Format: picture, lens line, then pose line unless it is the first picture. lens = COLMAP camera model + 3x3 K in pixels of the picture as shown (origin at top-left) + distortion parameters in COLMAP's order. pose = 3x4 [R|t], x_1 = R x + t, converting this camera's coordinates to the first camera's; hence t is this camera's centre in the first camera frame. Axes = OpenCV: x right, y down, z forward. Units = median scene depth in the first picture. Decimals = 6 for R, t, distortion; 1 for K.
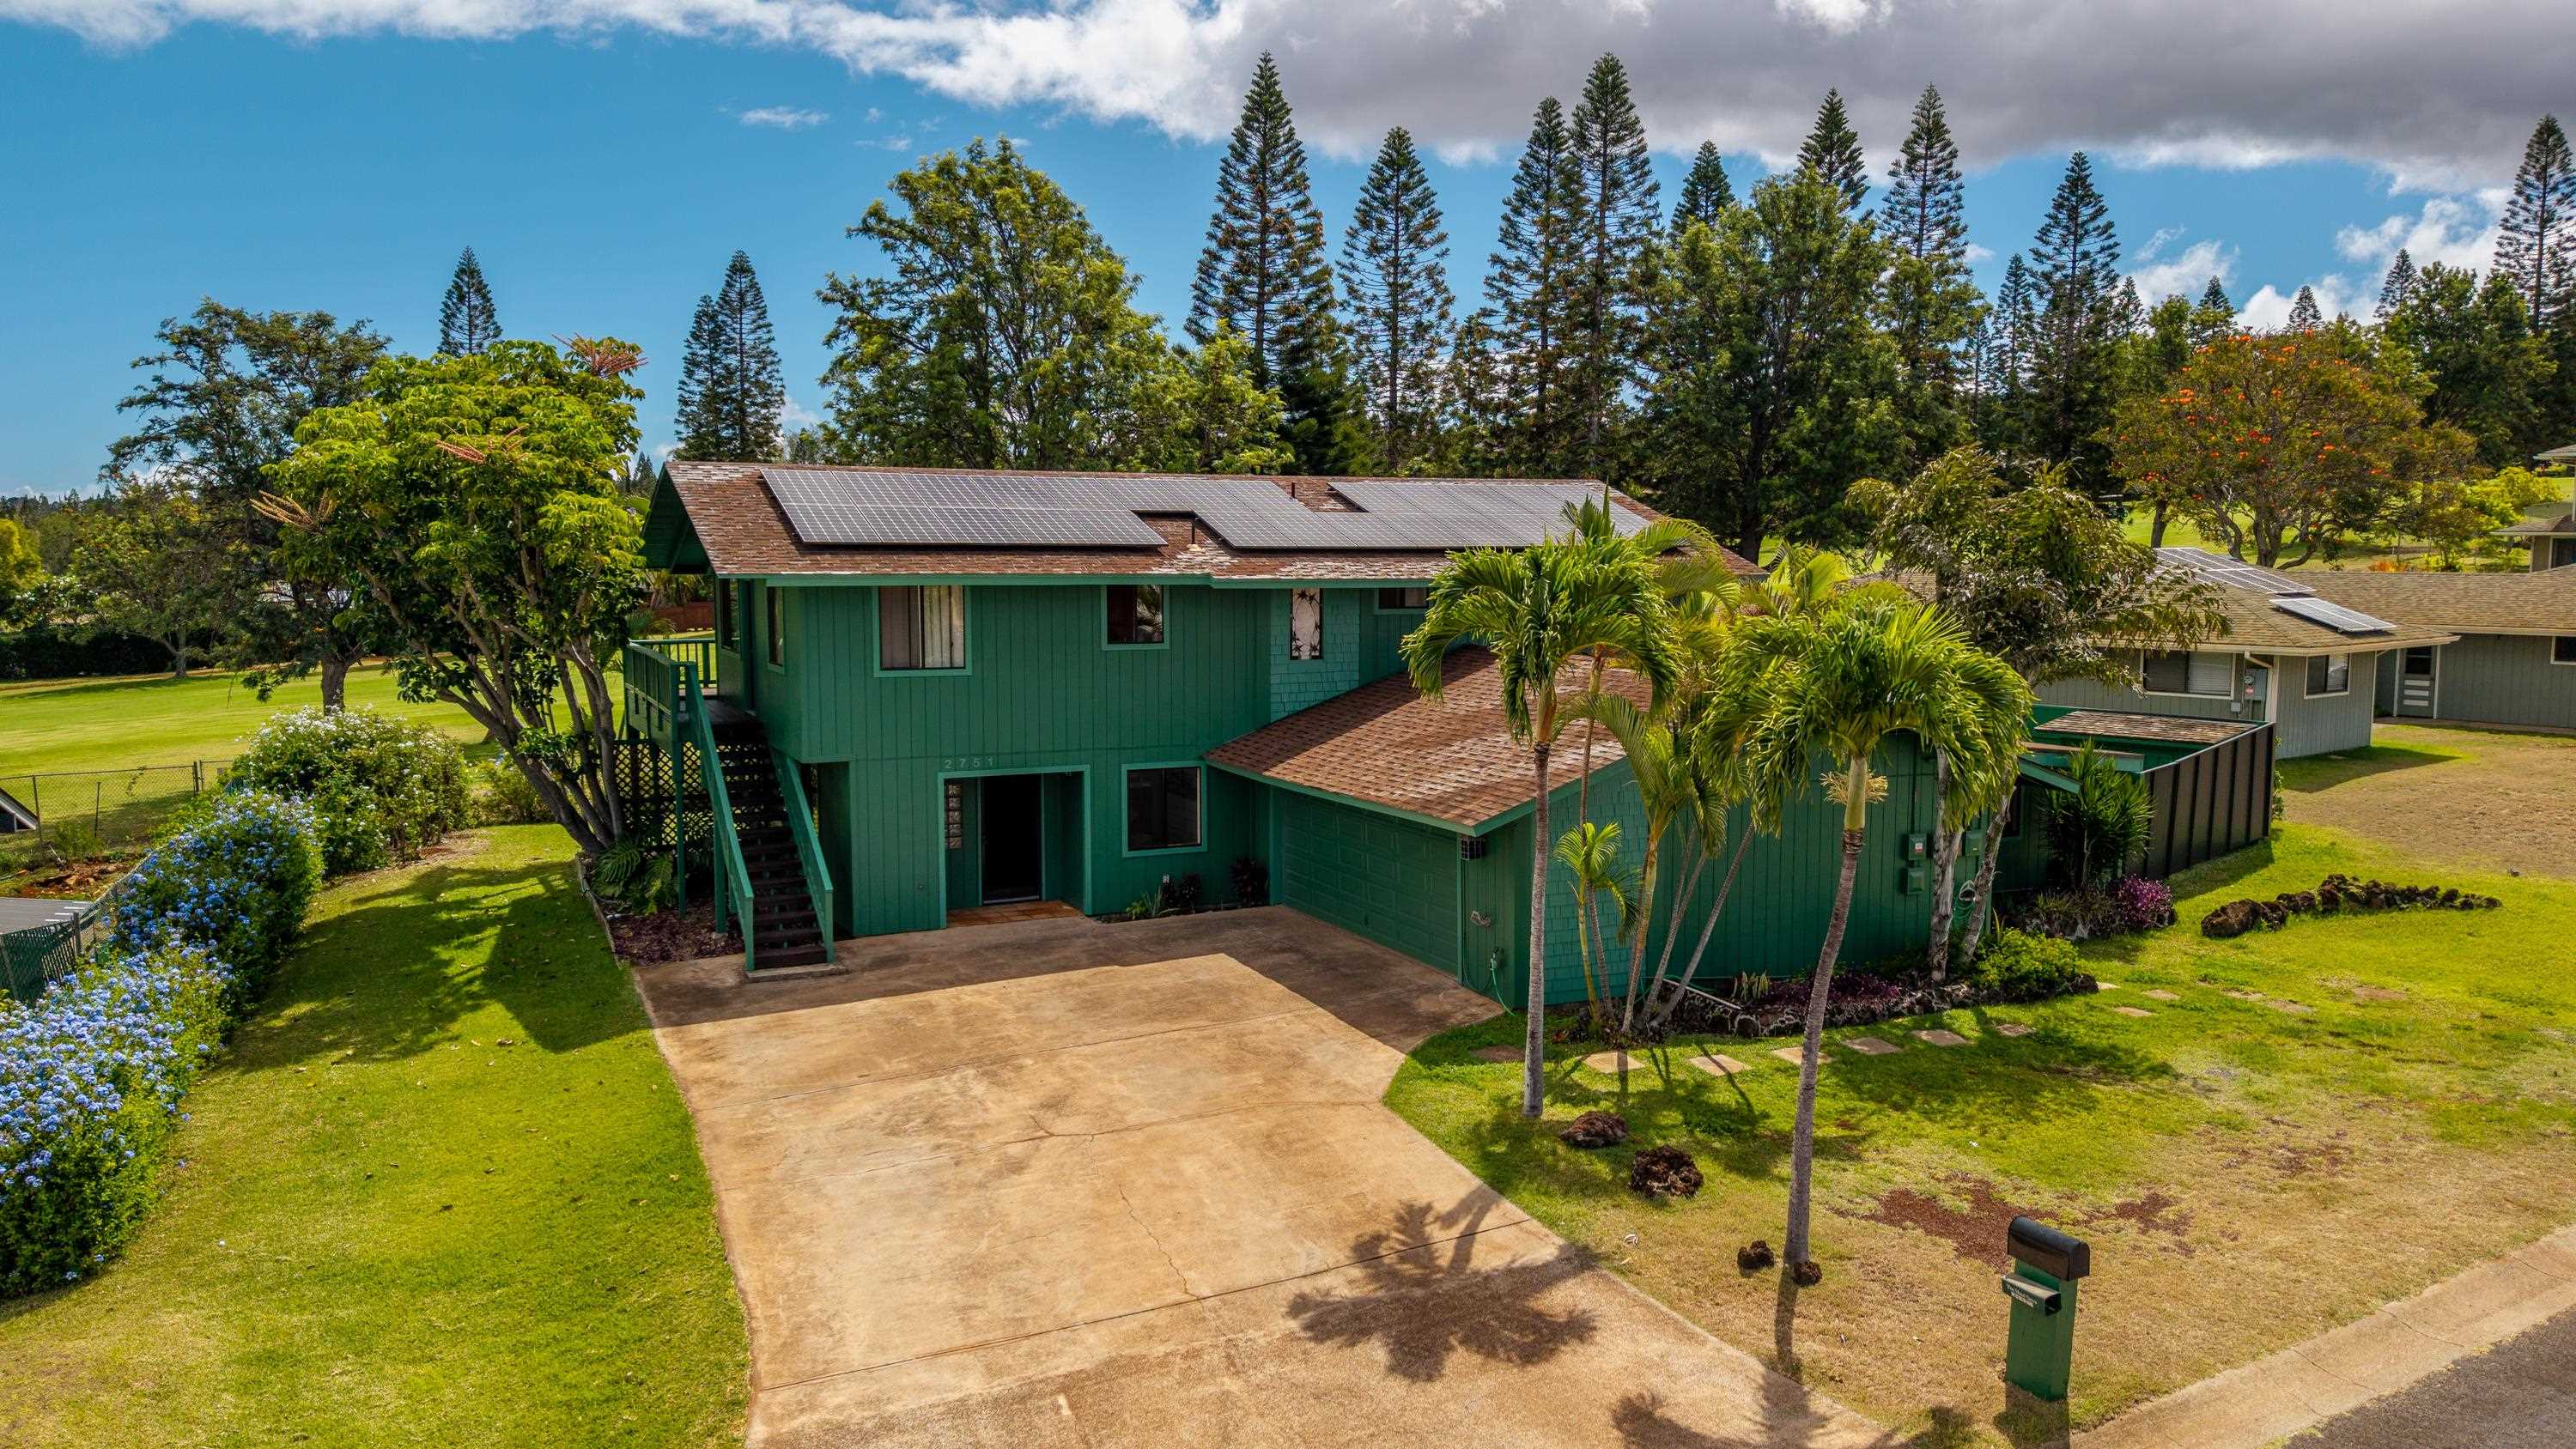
lens RADIAL K [[1862.6, 0, 1305.5], [0, 1862.6, 727.6], [0, 0, 1]] dist [0.047234, -0.002199]
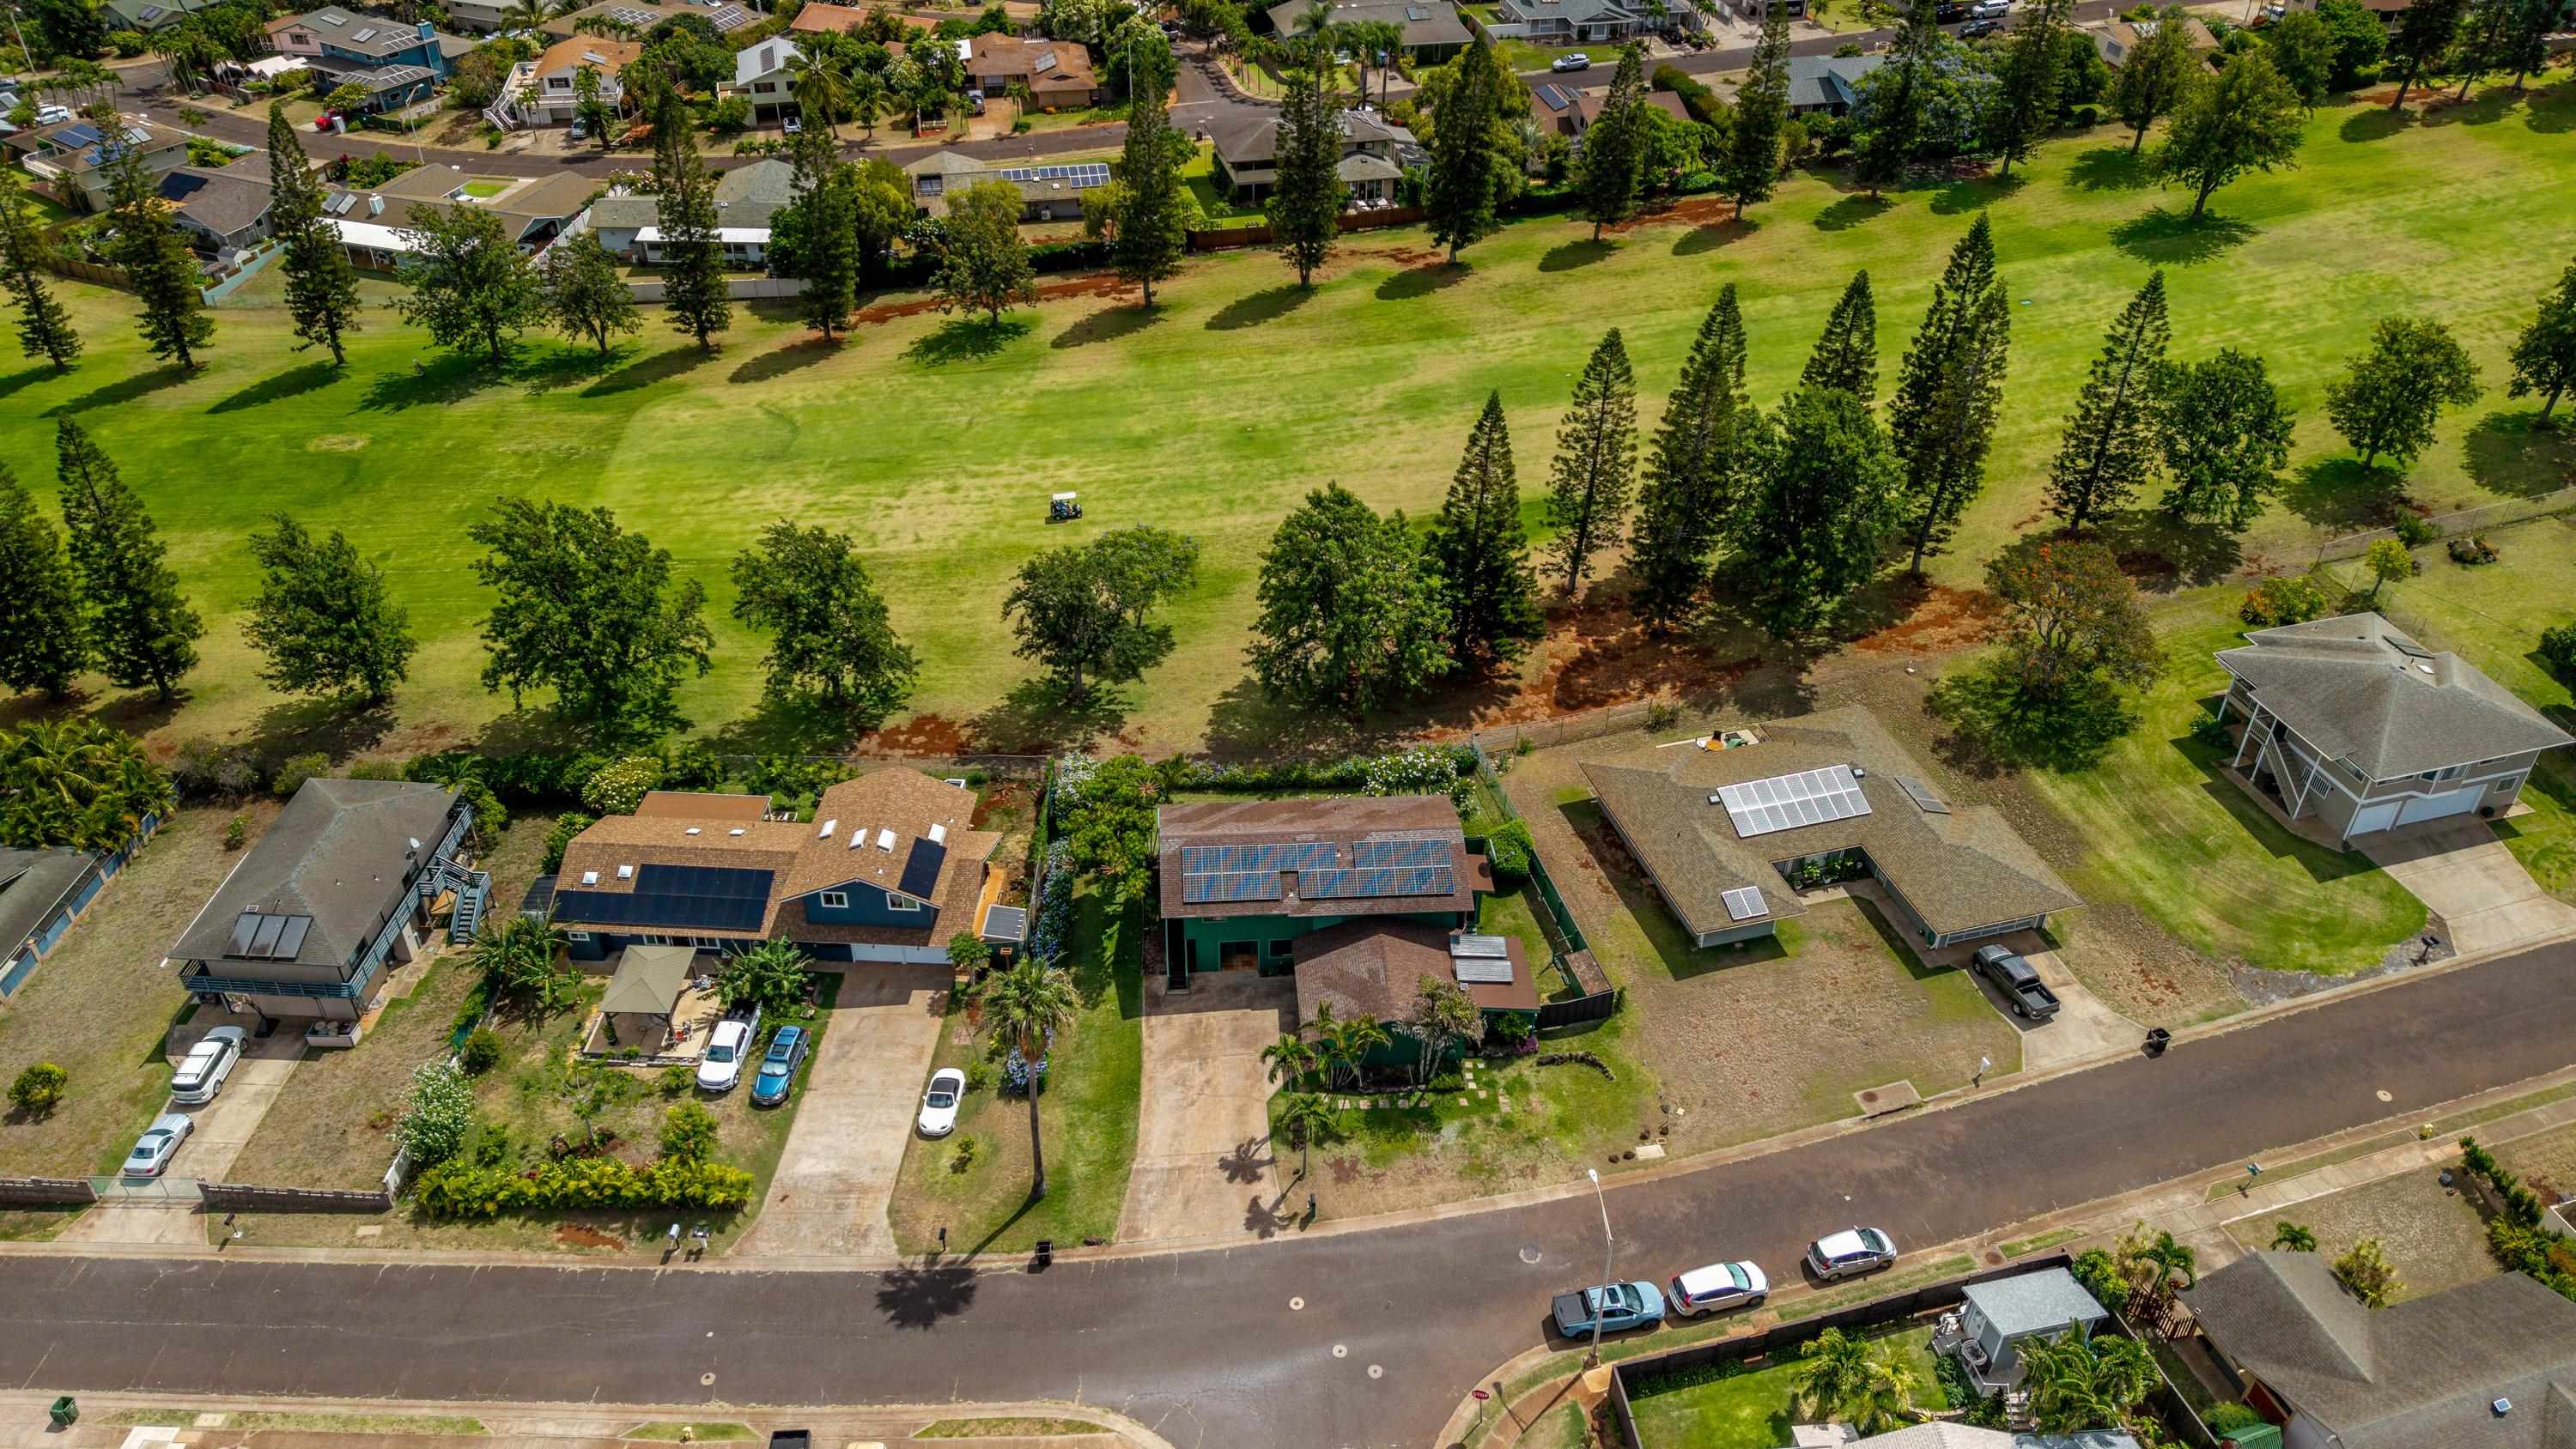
lens RADIAL K [[1820.1, 0, 1288.0], [0, 1820.1, 724.5], [0, 0, 1]] dist [0.053545, 0.000640]
pose [[0.931523, 0.237229, -0.275657, 0.830759], [-0.067355, 0.857385, 0.510250, -2.189383], [0.357391, -0.456742, 0.814652, -1.734735]]
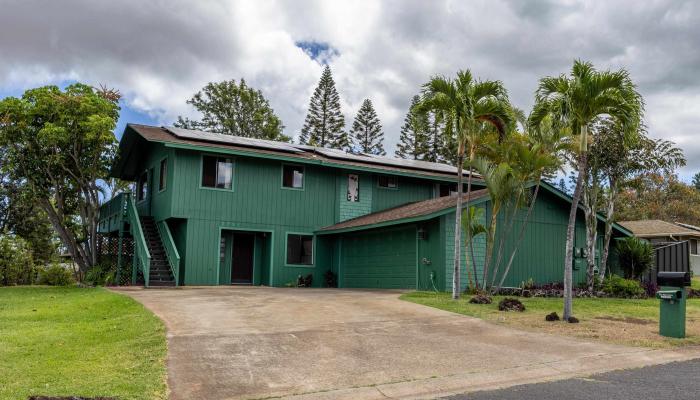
lens RADIAL K [[647.3, 0, 350.0], [0, 647.3, 200.0], [0, 0, 1]] dist [-0.036121, 0.011358]
pose [[0.998467, 0.035552, 0.042426, -0.044640], [-0.025347, 0.975046, -0.220551, 0.174299], [-0.049208, 0.219138, 0.974452, 0.059155]]
